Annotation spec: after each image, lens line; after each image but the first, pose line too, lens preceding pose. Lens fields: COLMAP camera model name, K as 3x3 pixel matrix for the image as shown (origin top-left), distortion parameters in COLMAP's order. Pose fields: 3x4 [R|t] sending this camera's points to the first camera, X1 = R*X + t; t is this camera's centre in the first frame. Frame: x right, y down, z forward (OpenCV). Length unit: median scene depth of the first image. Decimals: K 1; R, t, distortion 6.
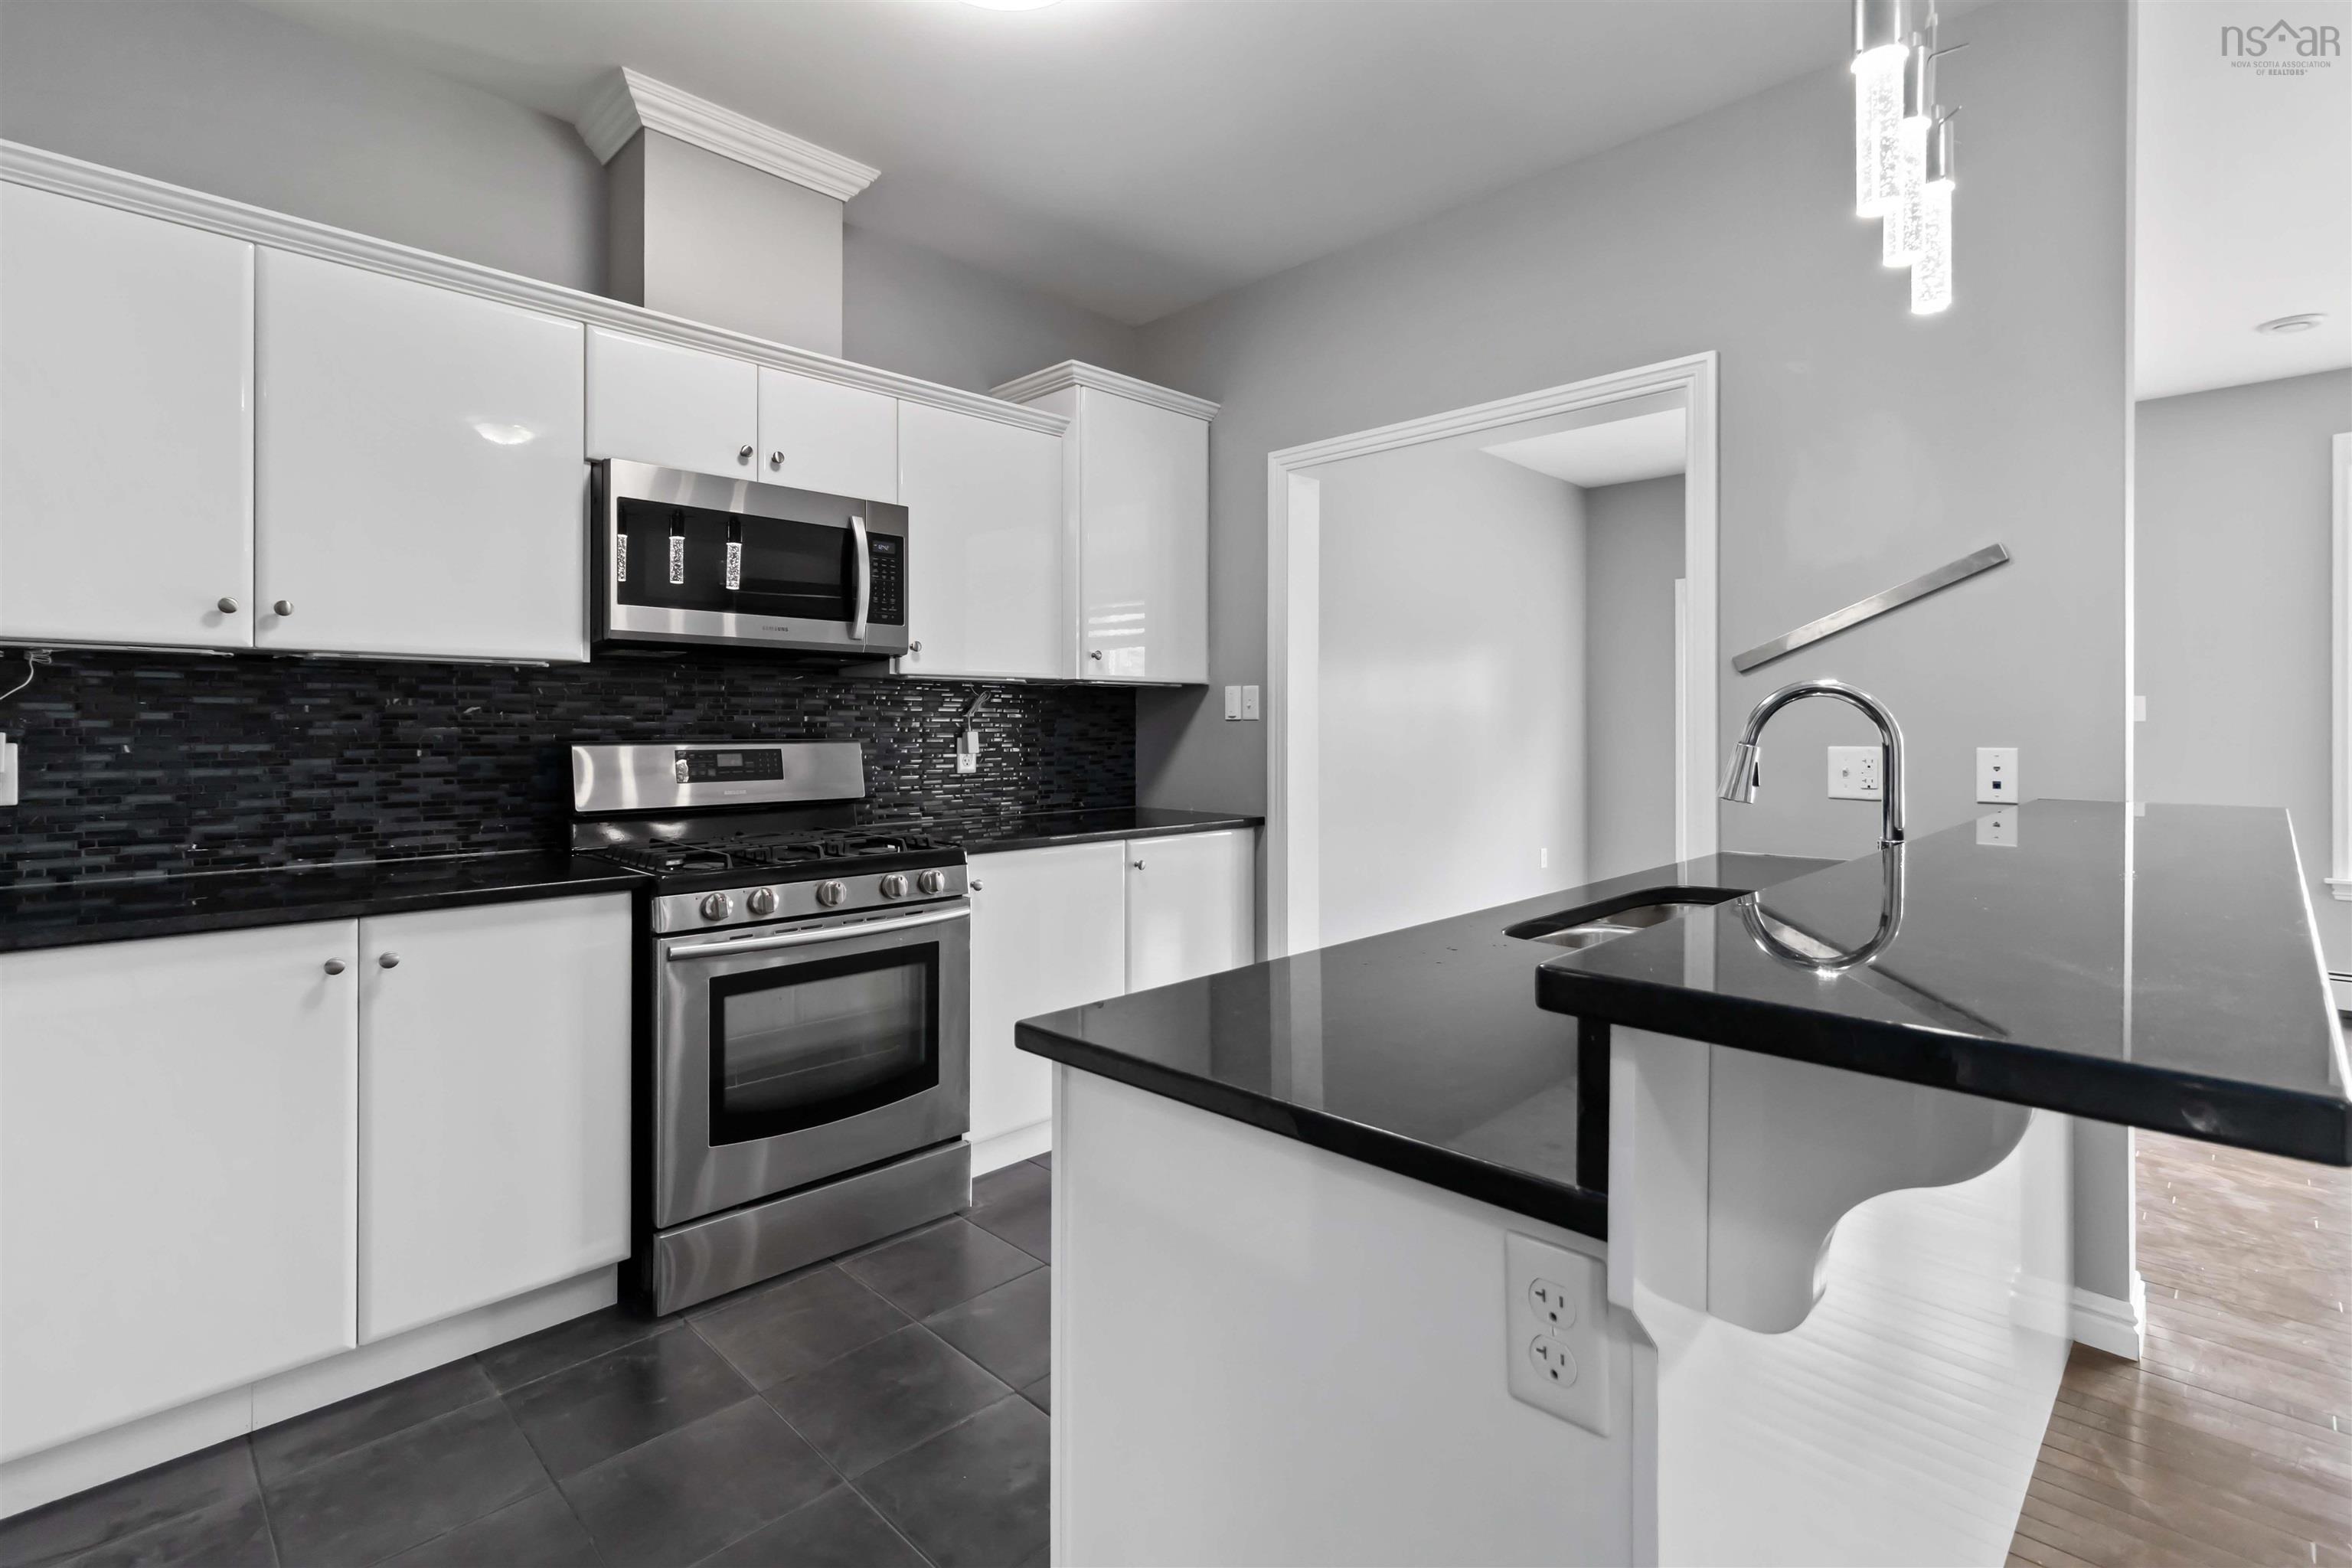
lens RADIAL K [[1088.5, 0, 1178.0], [0, 1088.5, 722.1], [0, 0, 1]] dist [0.005277, 0.001428]
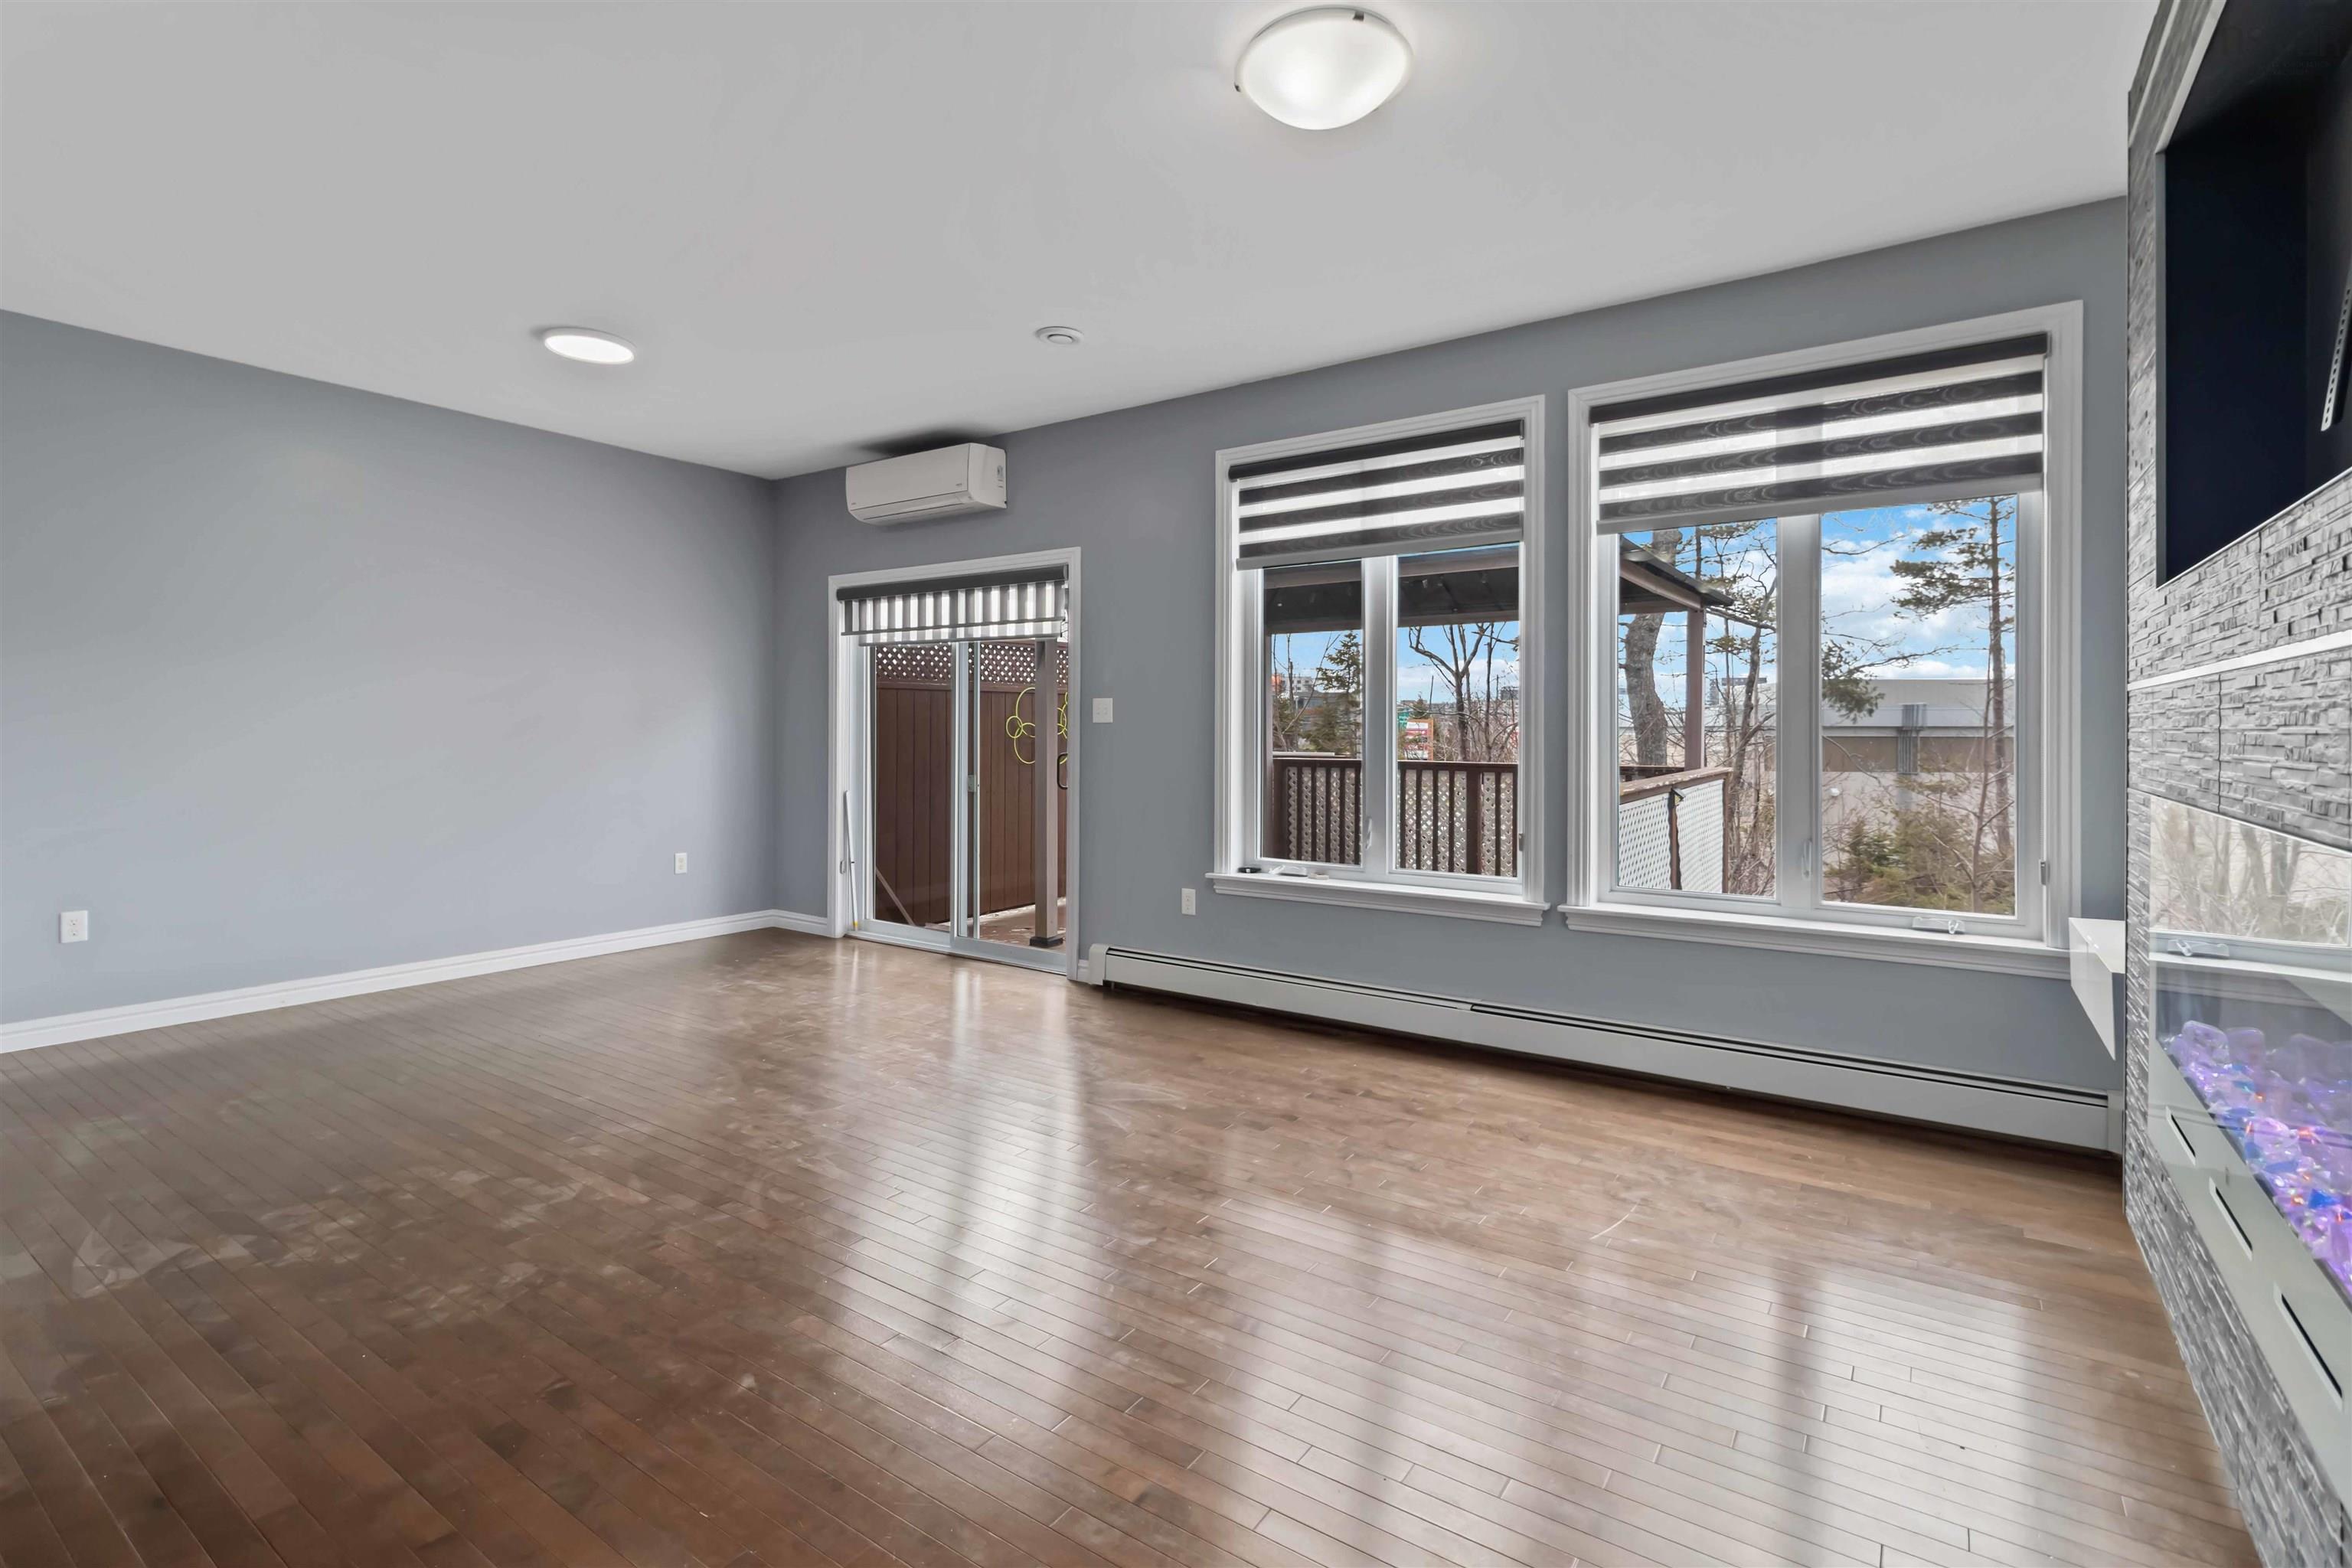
lens RADIAL K [[1088.5, 0, 1171.6], [0, 1088.5, 719.3], [0, 0, 1]] dist [0.005277, 0.001428]
pose [[0.984926, 0.007447, 0.172817, 1.350504], [-0.006443, 0.999959, -0.006368, 0.004537], [-0.172857, 0.005158, 0.984933, -0.033641]]
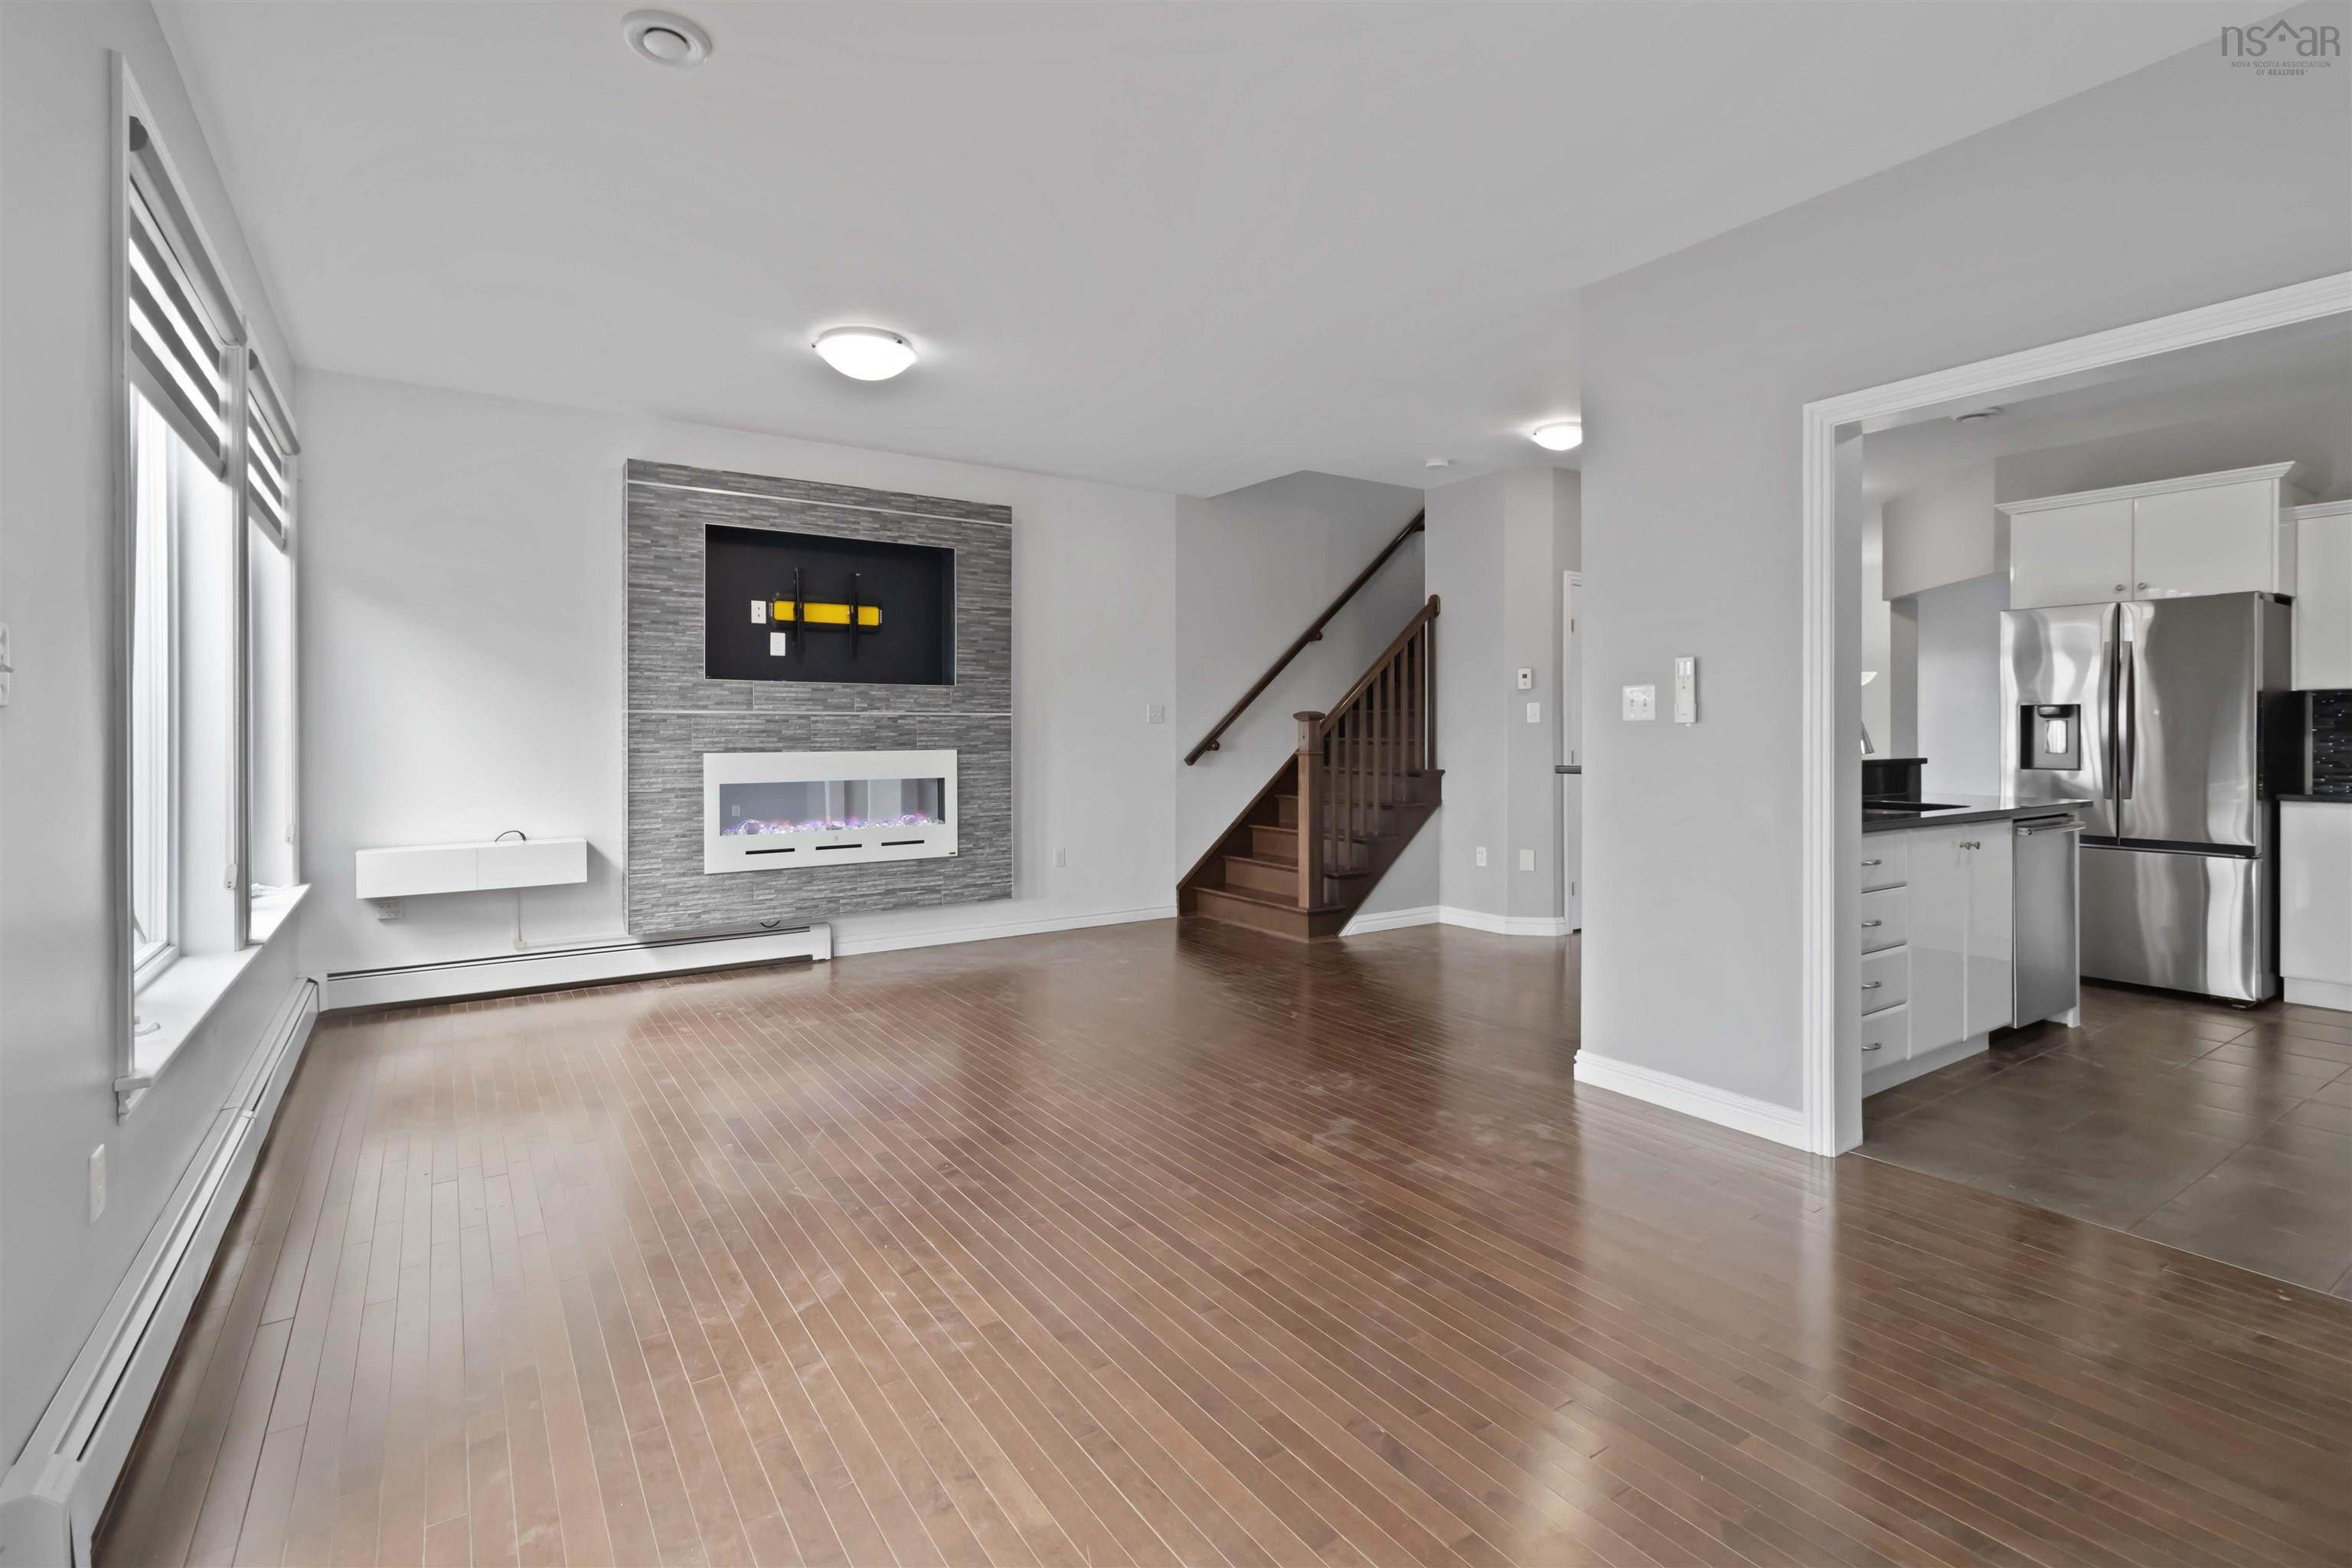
lens RADIAL K [[1088.5, 0, 1177.2], [0, 1088.5, 737.5], [0, 0, 1]] dist [0.005277, 0.001428]
pose [[-0.980673, 0.002409, 0.195637, 0.908660], [0.002525, 0.999997, 0.000346, 0.016779], [-0.195635, 0.000833, -0.980676, 2.173730]]
